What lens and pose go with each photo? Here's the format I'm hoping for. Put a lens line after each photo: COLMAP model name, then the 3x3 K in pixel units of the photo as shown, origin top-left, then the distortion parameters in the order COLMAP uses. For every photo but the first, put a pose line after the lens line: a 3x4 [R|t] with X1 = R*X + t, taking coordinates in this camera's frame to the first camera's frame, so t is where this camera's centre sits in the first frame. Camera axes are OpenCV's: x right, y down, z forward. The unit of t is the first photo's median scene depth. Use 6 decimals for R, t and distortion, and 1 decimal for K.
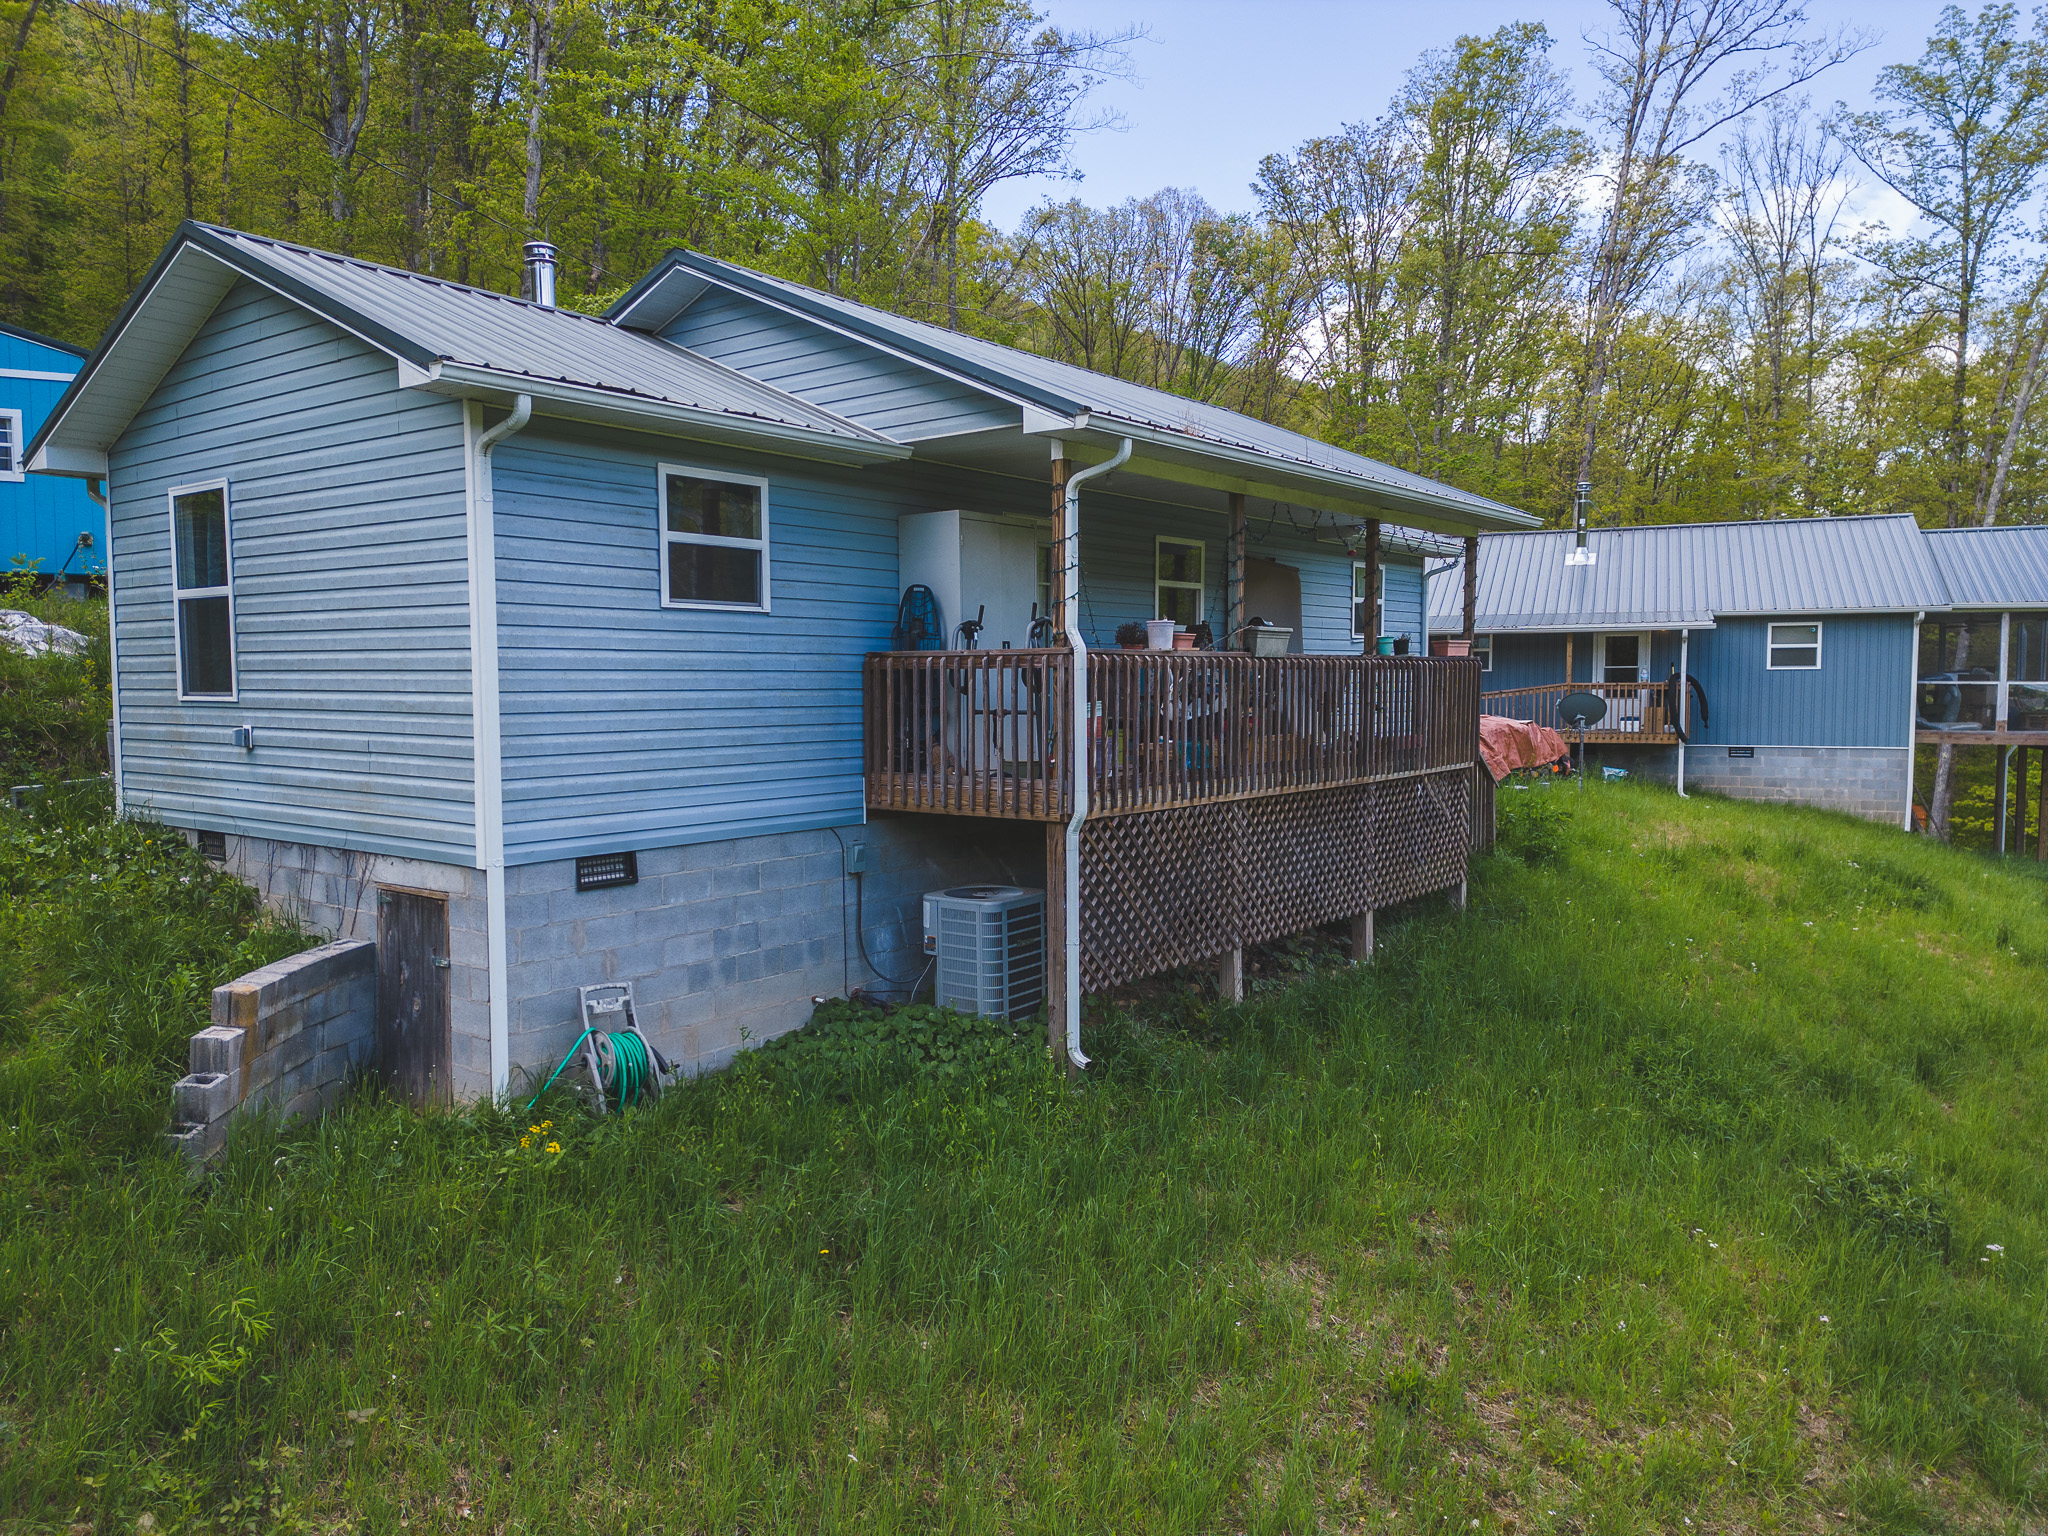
lens RADIAL K [[1397.3, 0, 1024.0], [0, 1397.3, 768.0], [0, 0, 1]] dist [0.064124, -0.031655]
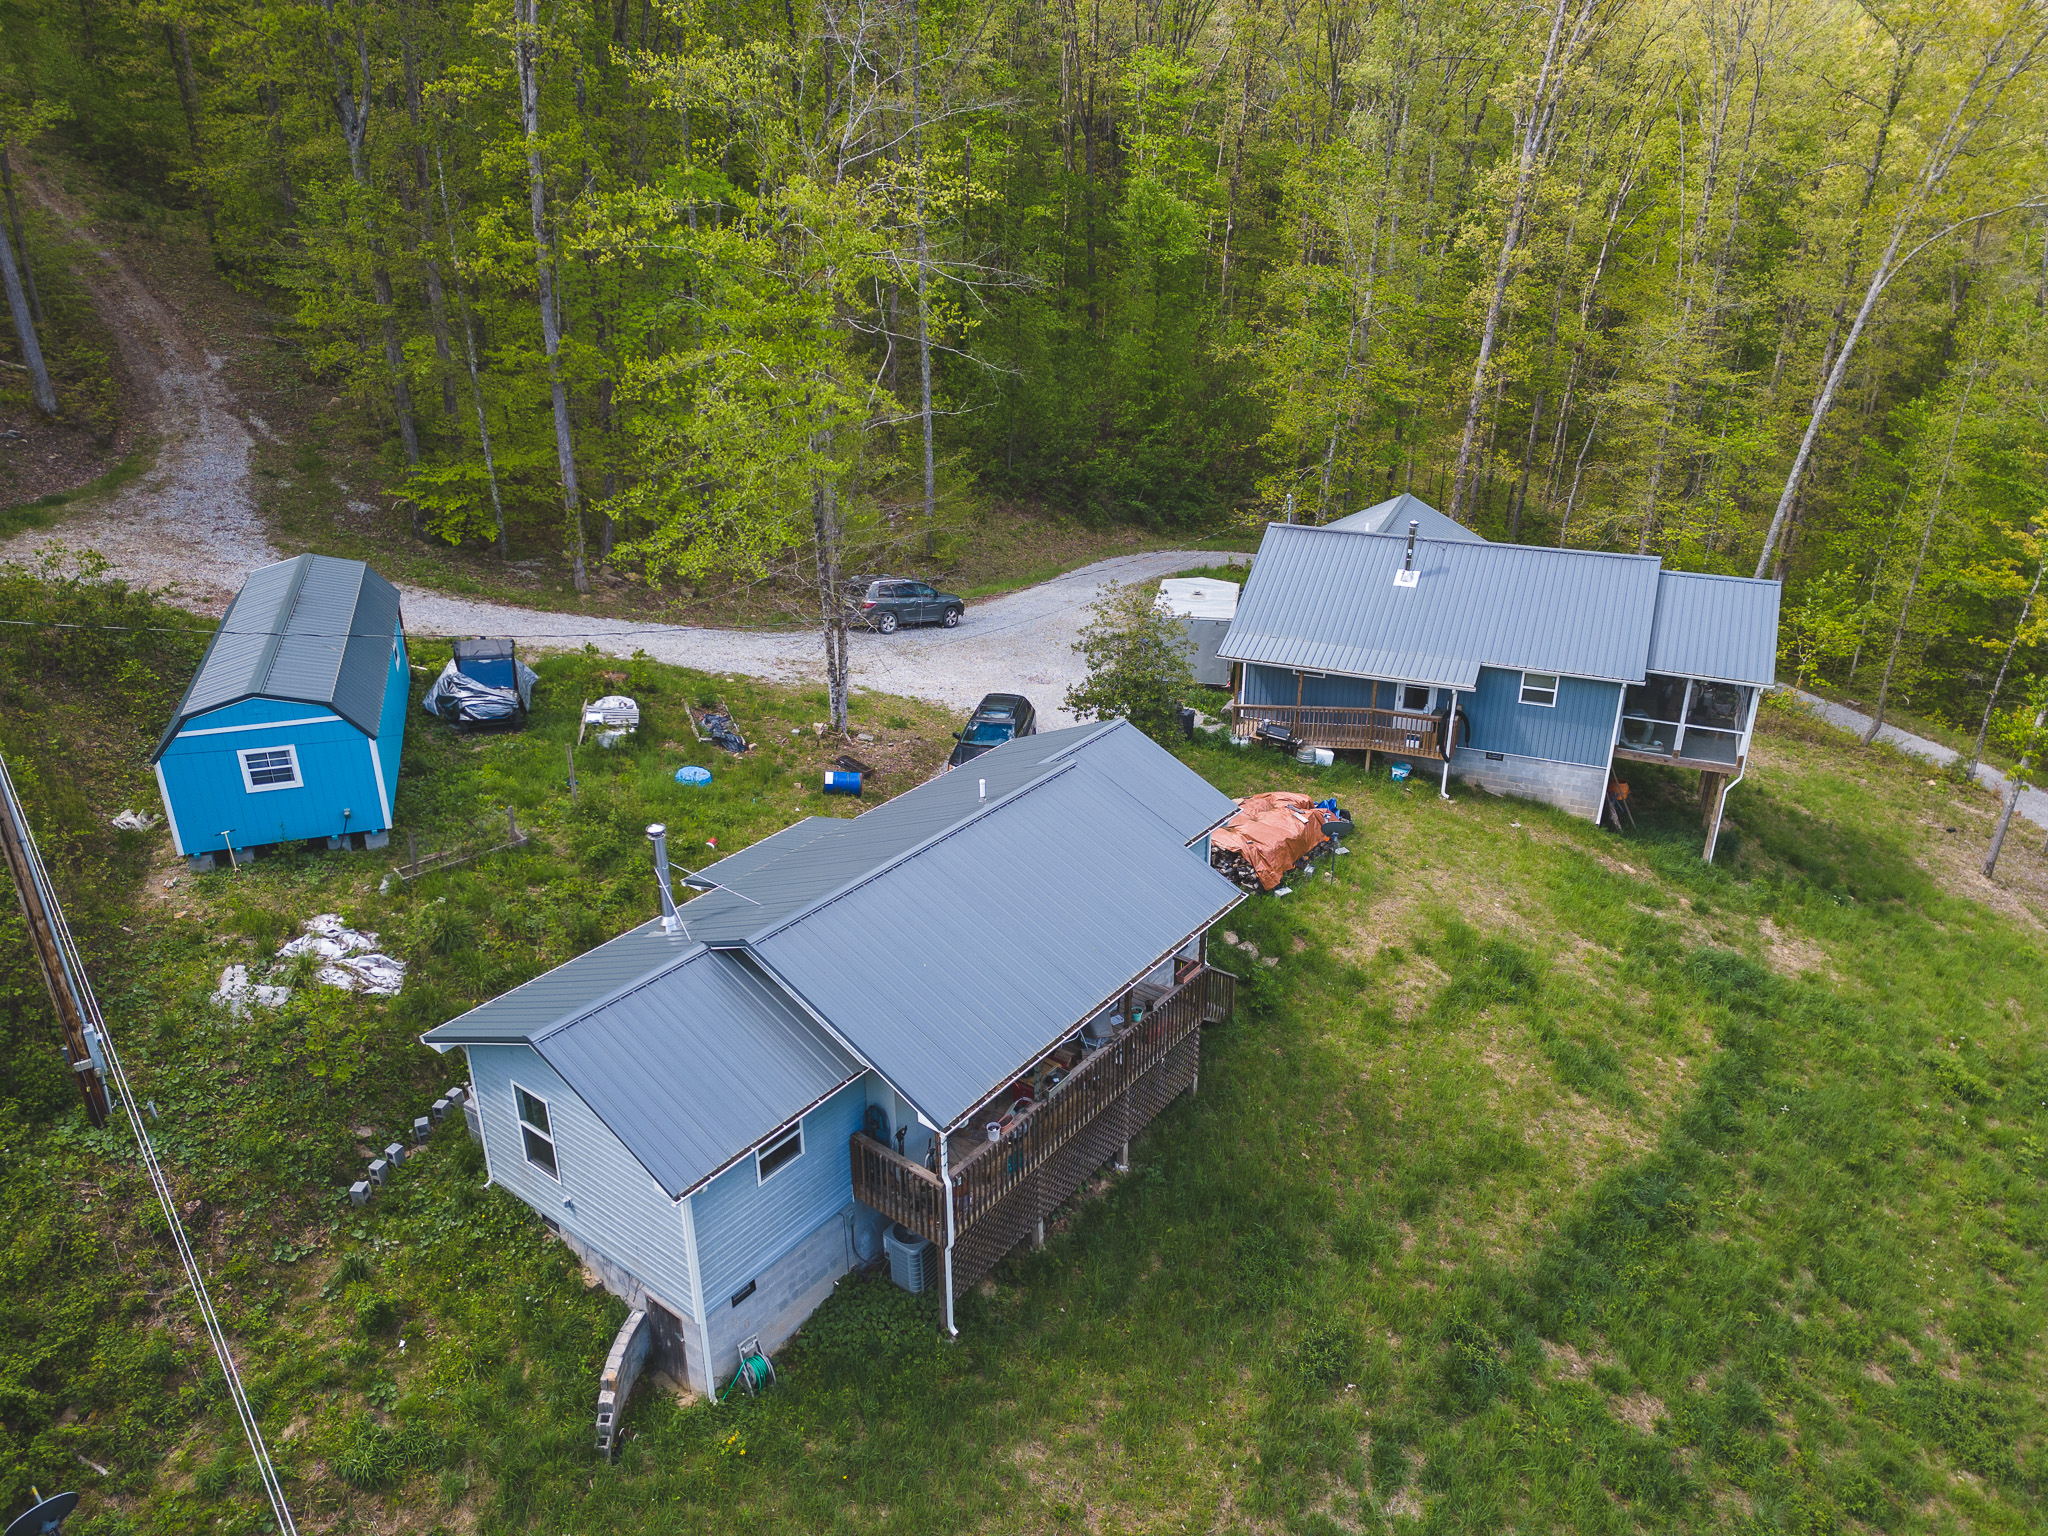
lens RADIAL K [[1397.3, 0, 1024.0], [0, 1397.3, 768.0], [0, 0, 1]] dist [0.064124, -0.031655]
pose [[0.999997, -0.000324, -0.002429, 0.150642], [0.001201, 0.928866, 0.370415, -1.393331], [0.002136, -0.370417, 0.928863, -0.737141]]
